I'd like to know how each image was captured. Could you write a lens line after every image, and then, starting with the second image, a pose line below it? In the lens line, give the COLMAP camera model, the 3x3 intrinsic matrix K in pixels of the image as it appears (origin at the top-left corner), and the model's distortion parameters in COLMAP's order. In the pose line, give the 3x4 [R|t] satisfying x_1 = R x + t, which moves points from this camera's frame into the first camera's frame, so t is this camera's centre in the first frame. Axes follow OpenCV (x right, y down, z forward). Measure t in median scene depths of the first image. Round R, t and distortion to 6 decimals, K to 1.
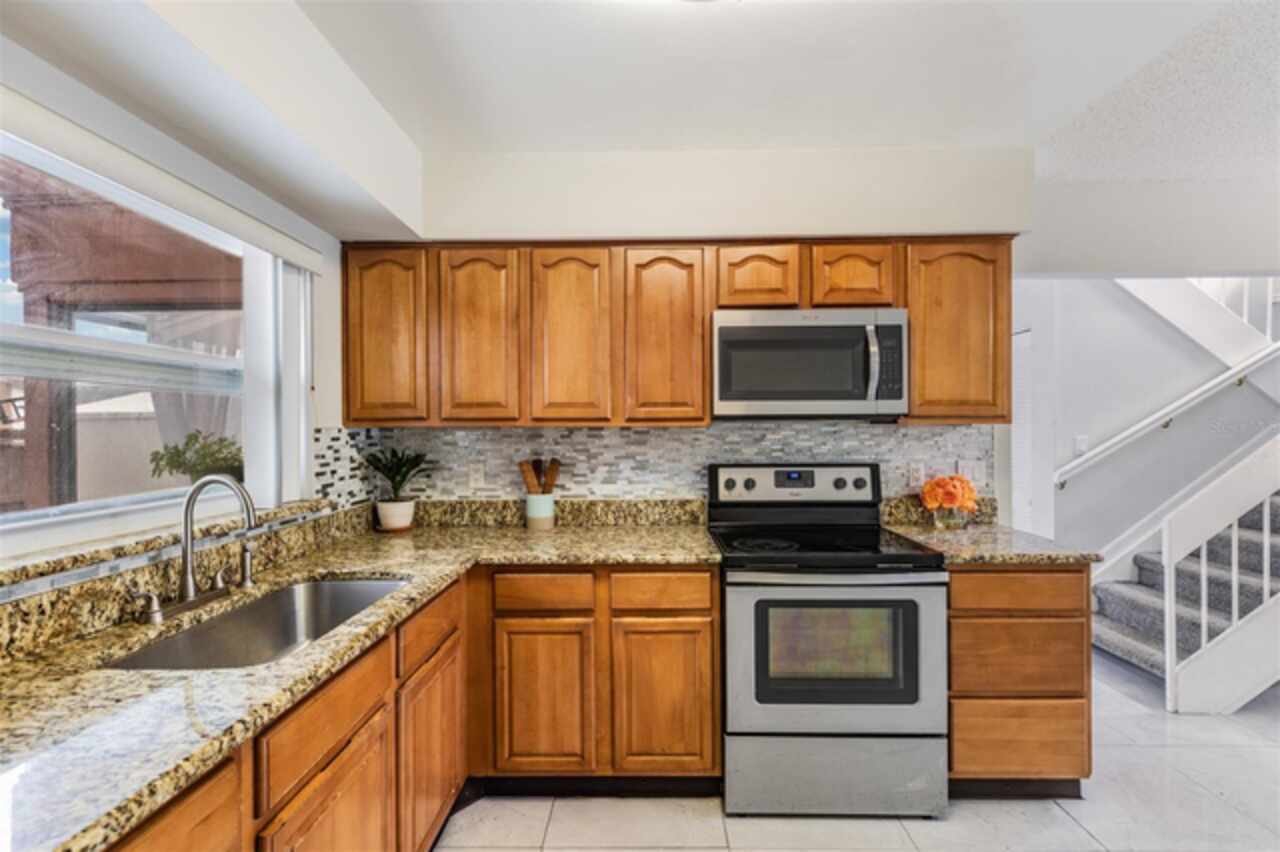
lens RADIAL K [[571.7, 0, 635.7], [0, 571.7, 423.3], [0, 0, 1]] dist [-0.001125, -0.000017]
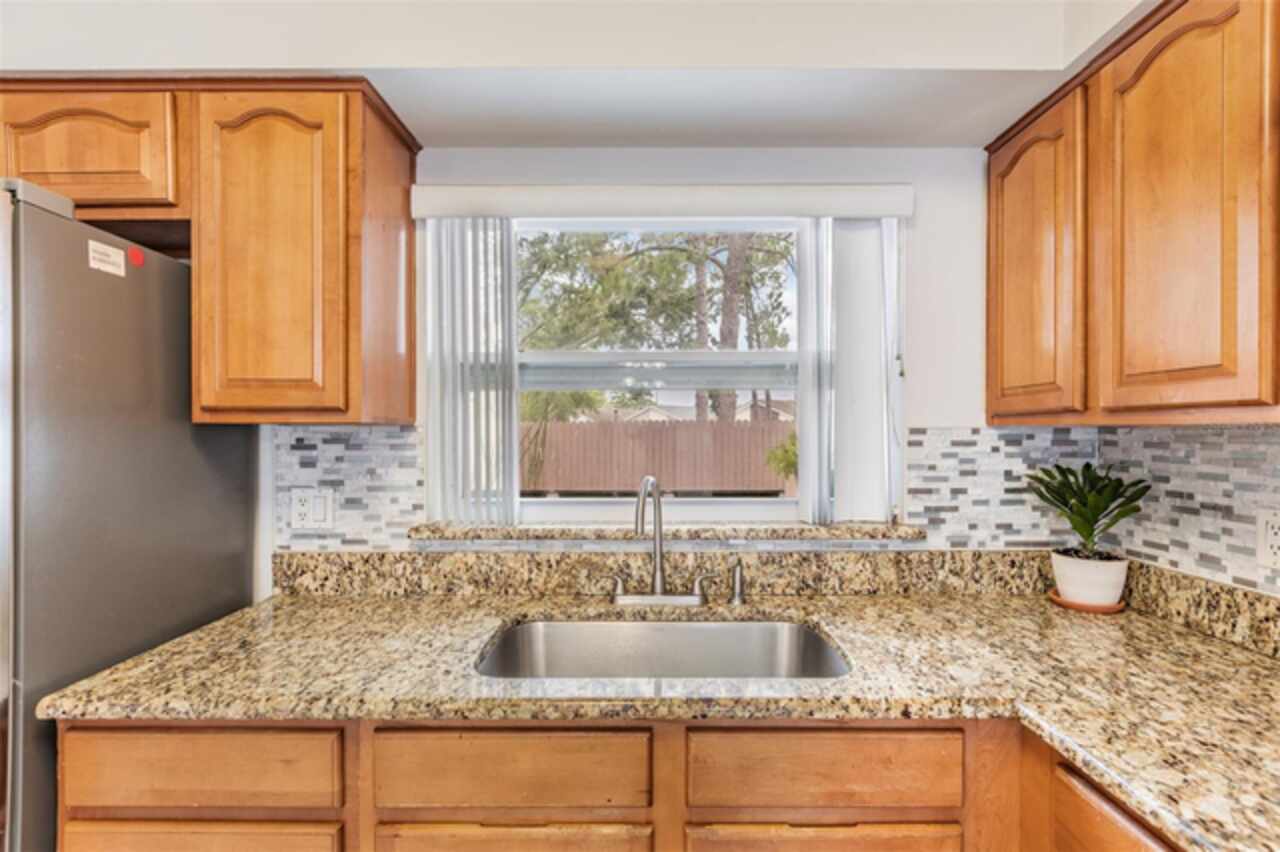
lens RADIAL K [[575.2, 0, 641.3], [0, 575.2, 434.9], [0, 0, 1]] dist [-0.001814, -0.000210]
pose [[0.026386, 0.015883, -0.999526, 0.158680], [0.010149, 0.999818, 0.016155, 0.002046], [0.999600, -0.010571, 0.026220, 0.606339]]
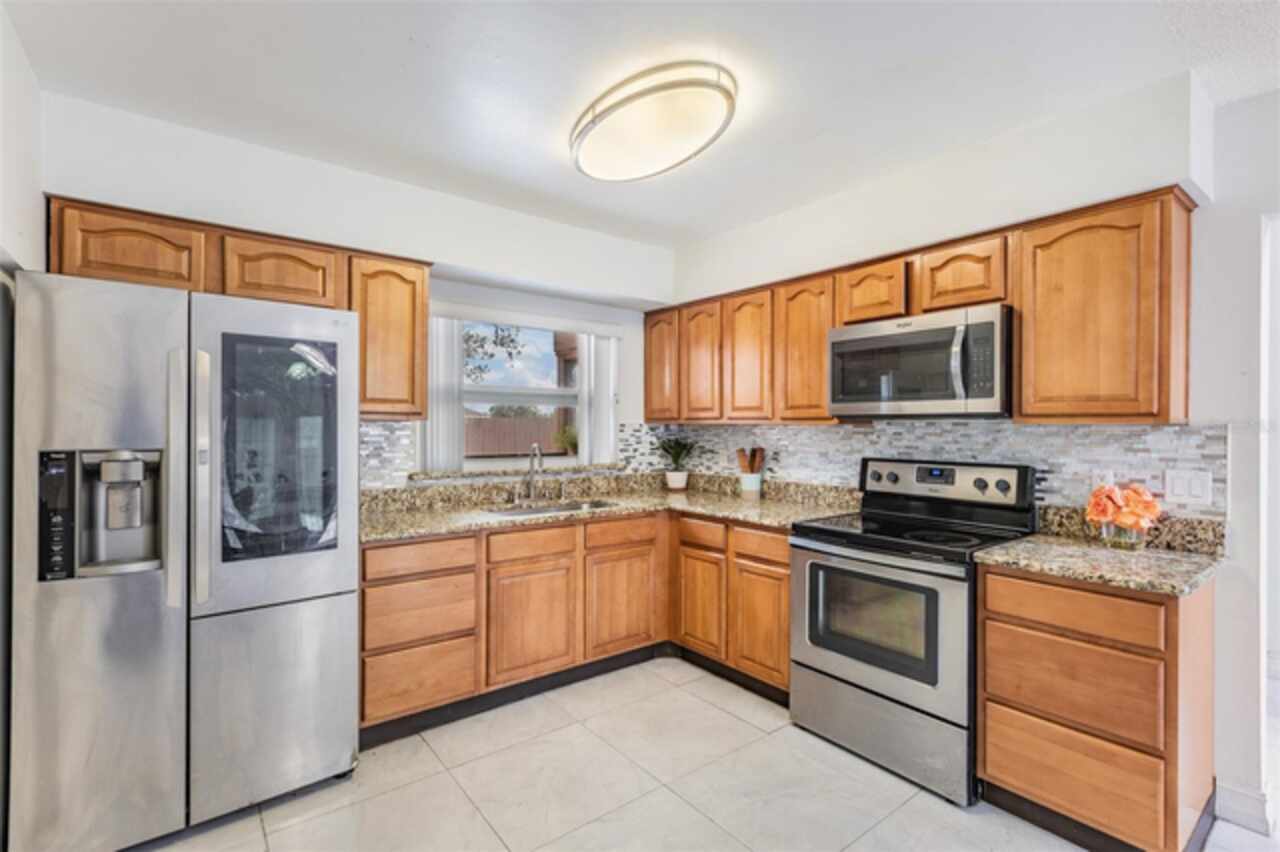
lens RADIAL K [[571.7, 0, 635.7], [0, 571.7, 423.3], [0, 0, 1]] dist [-0.001125, -0.000017]
pose [[0.634055, 0.004098, -0.773277, 0.804218], [-0.001240, 0.999990, 0.004283, -0.001539], [0.773287, -0.001757, 0.634054, -0.084741]]
